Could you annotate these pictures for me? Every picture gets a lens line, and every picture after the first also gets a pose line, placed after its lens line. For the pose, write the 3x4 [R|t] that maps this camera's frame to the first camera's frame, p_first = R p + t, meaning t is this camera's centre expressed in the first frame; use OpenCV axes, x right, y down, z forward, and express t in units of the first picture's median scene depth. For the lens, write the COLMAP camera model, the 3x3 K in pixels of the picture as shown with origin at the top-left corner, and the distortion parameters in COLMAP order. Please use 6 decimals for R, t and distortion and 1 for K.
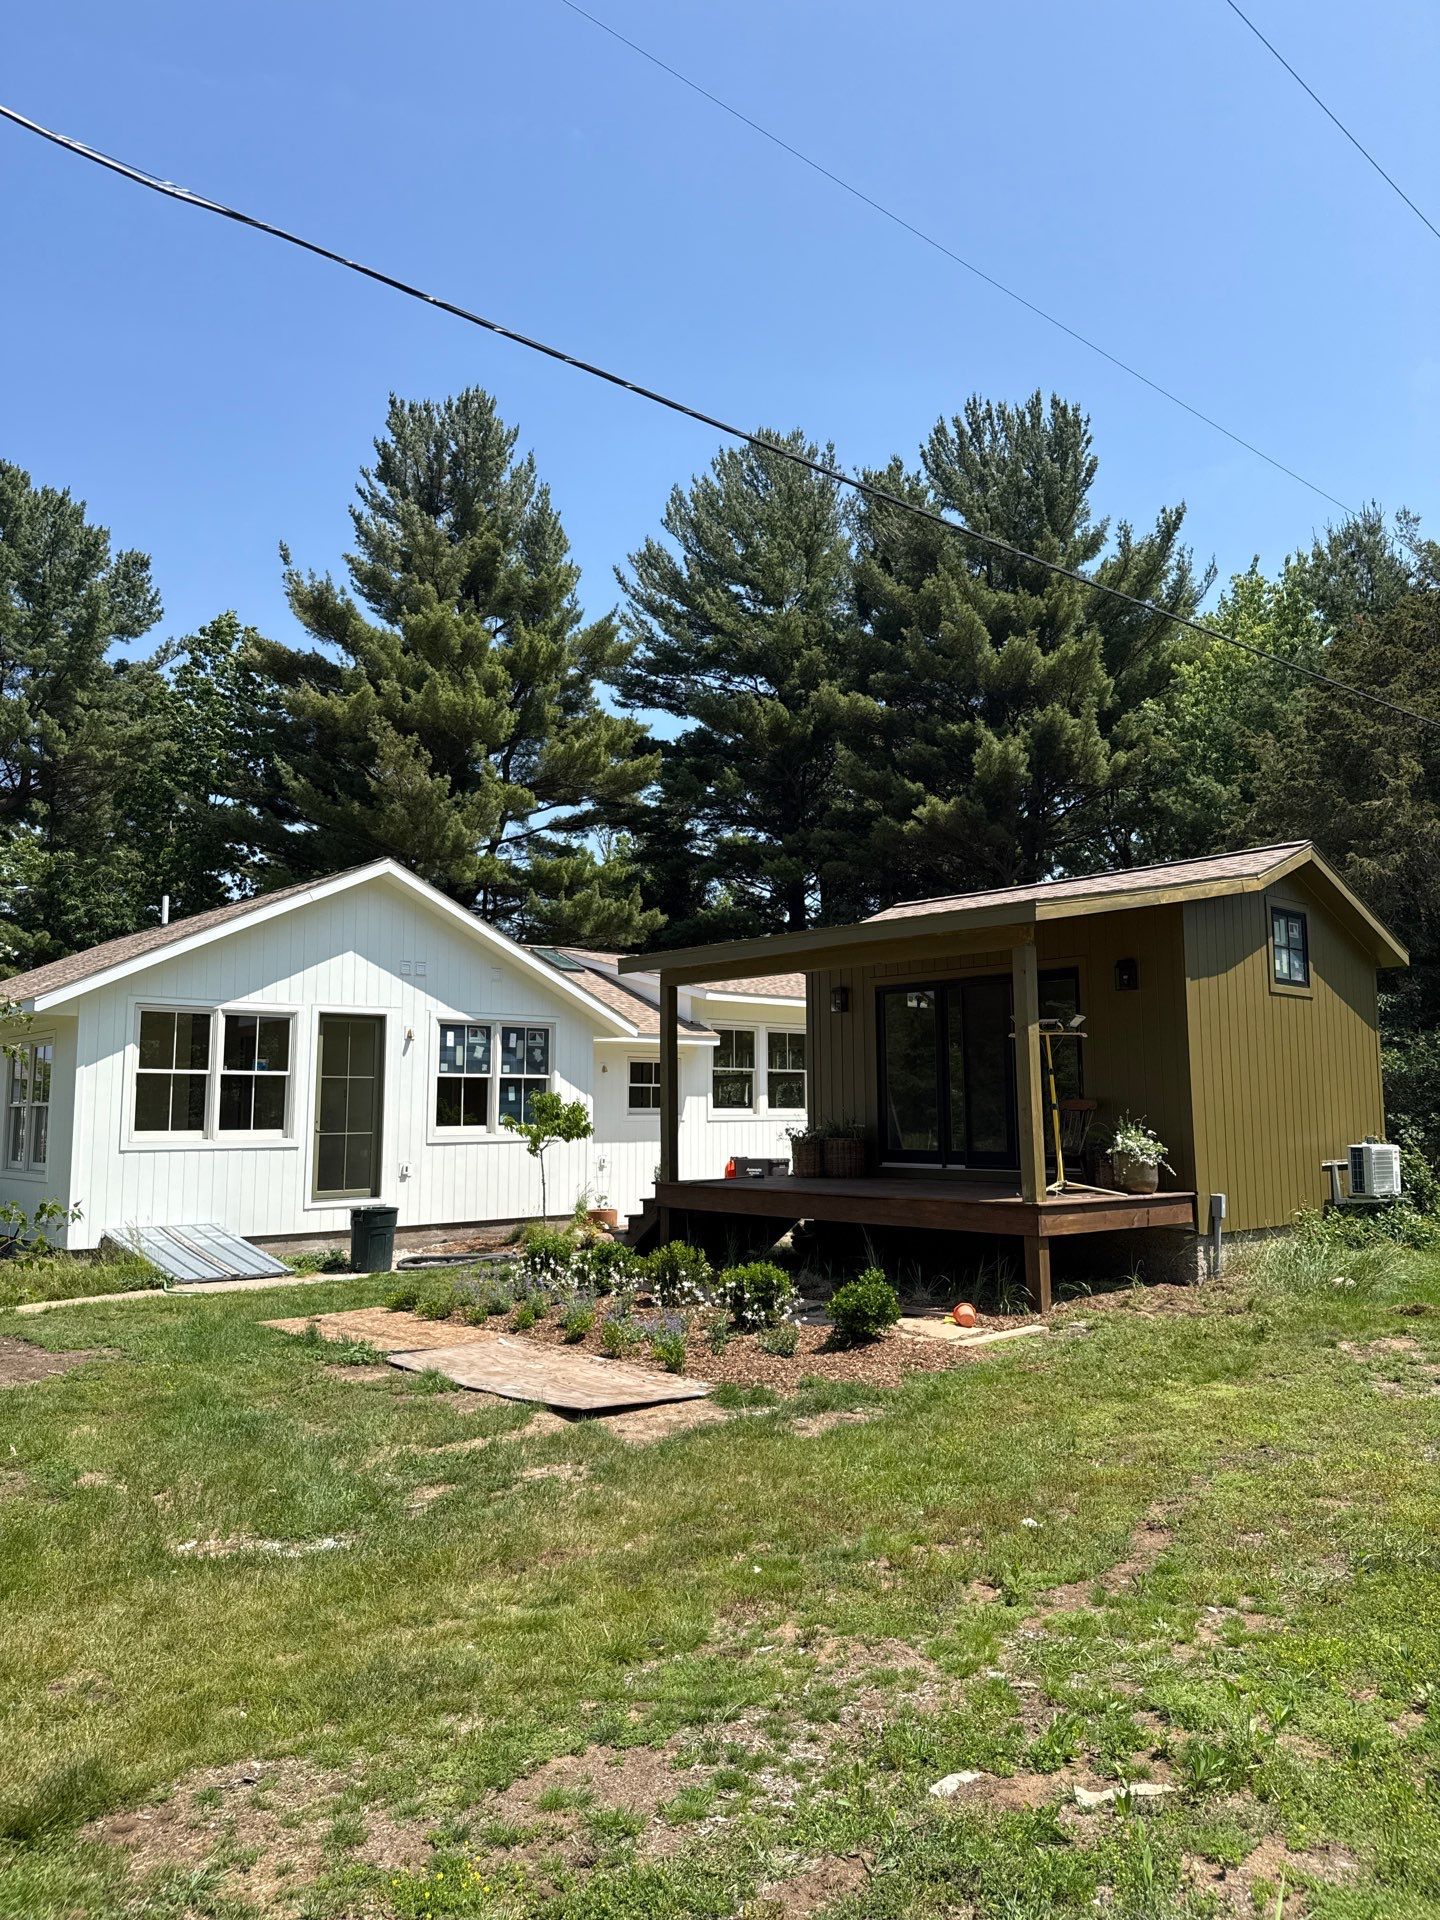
lens RADIAL K [[1343.5, 0, 720.0], [0, 1343.5, 960.0], [0, 0, 1]] dist [0.173658, -0.315427]
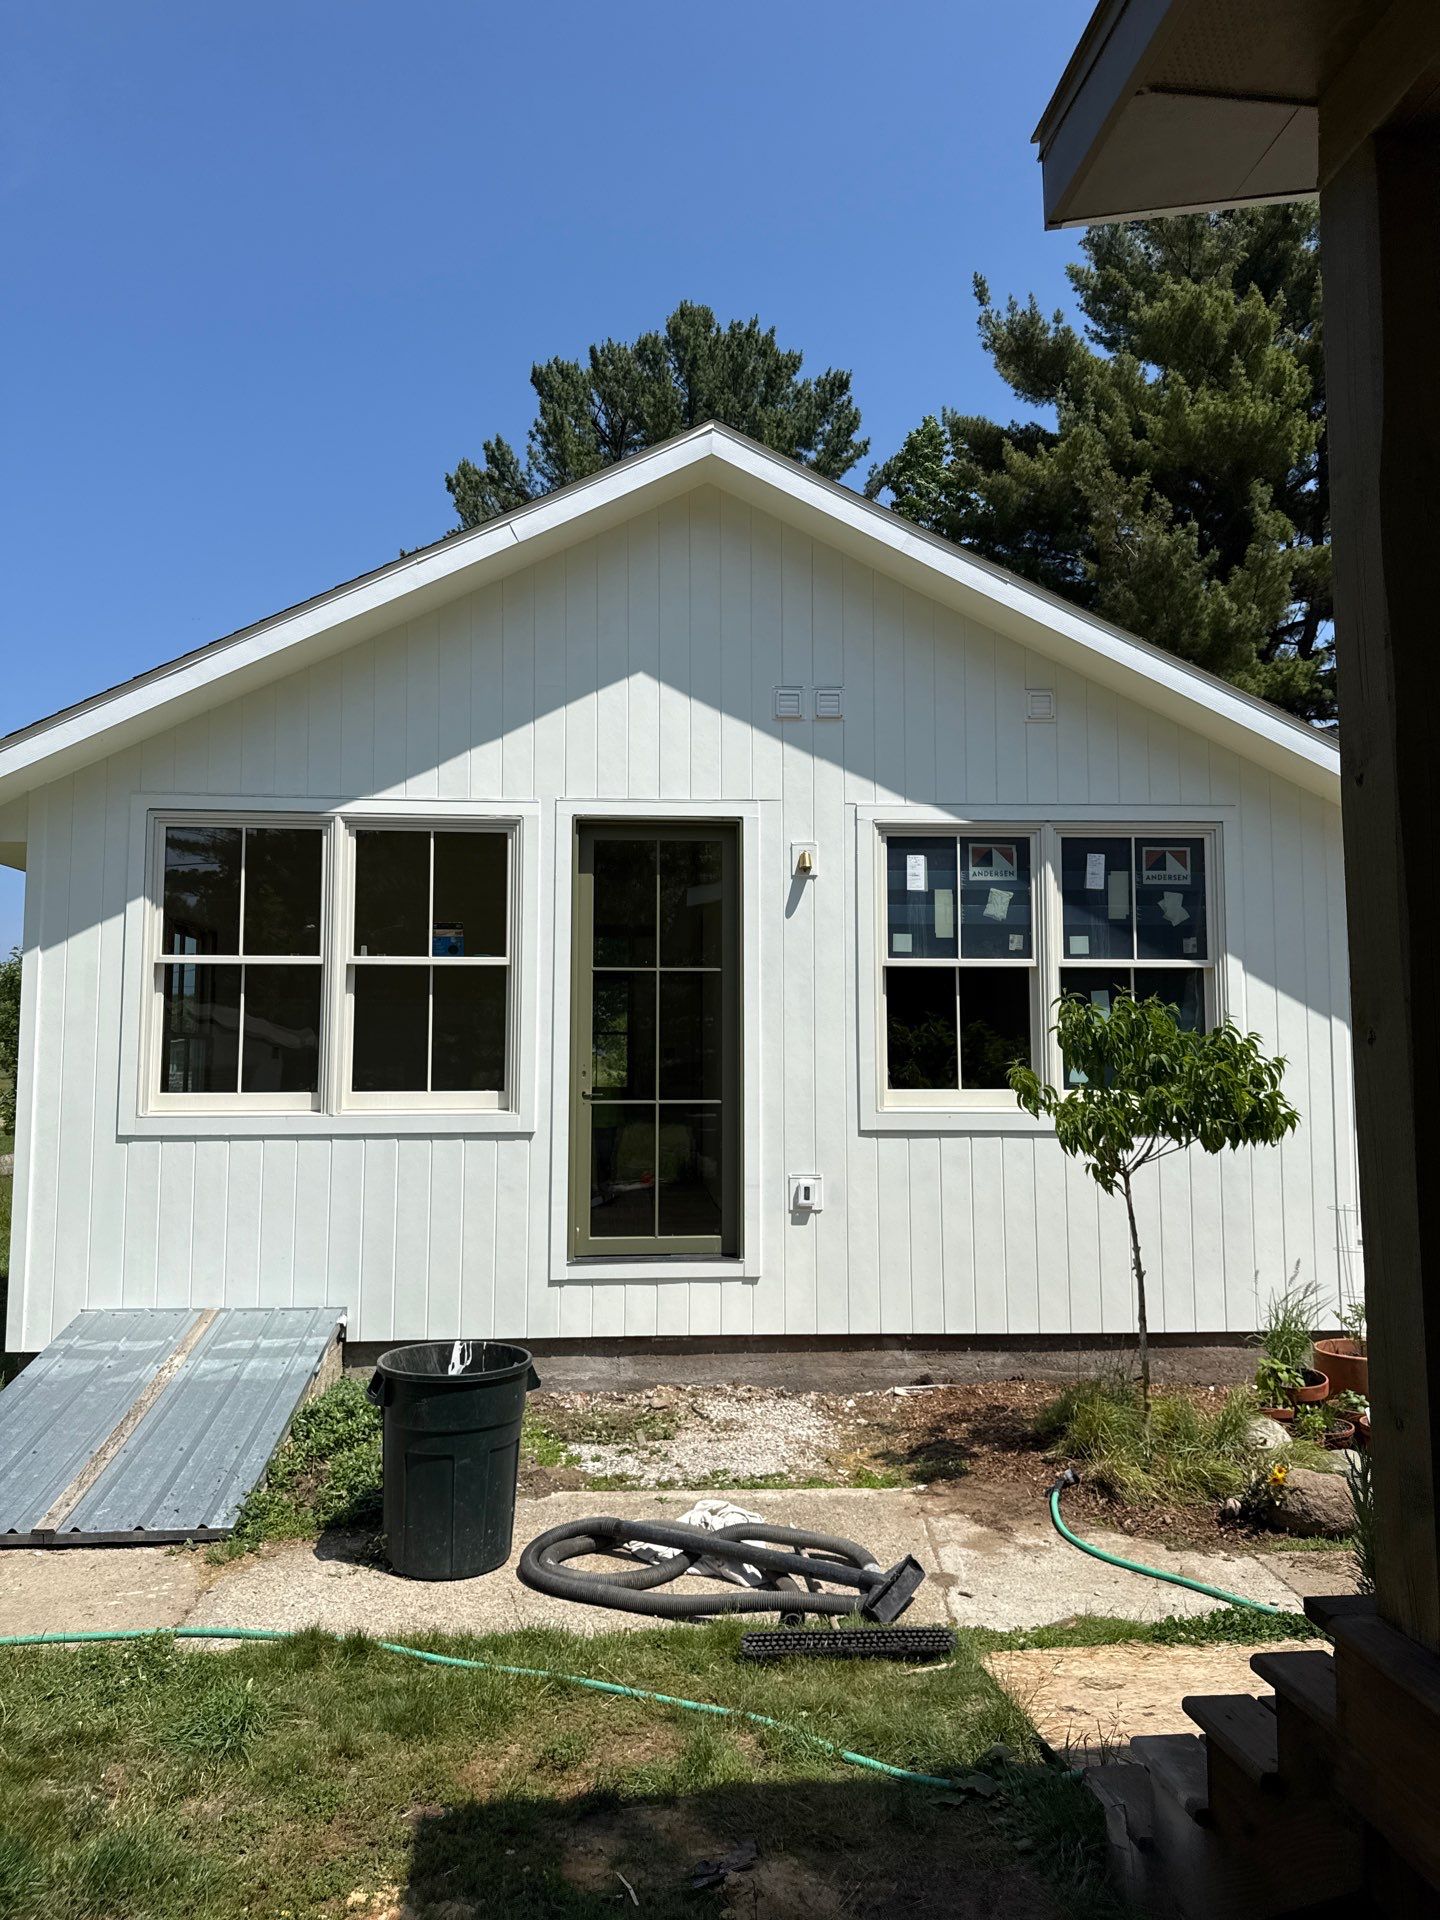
lens RADIAL K [[1343.5, 0, 720.0], [0, 1343.5, 960.0], [0, 0, 1]] dist [0.173658, -0.315427]
pose [[0.802603, -0.038460, -0.595272, -0.008851], [0.065865, 0.997531, 0.024356, 0.071117], [0.592866, -0.058755, 0.803155, 0.647344]]
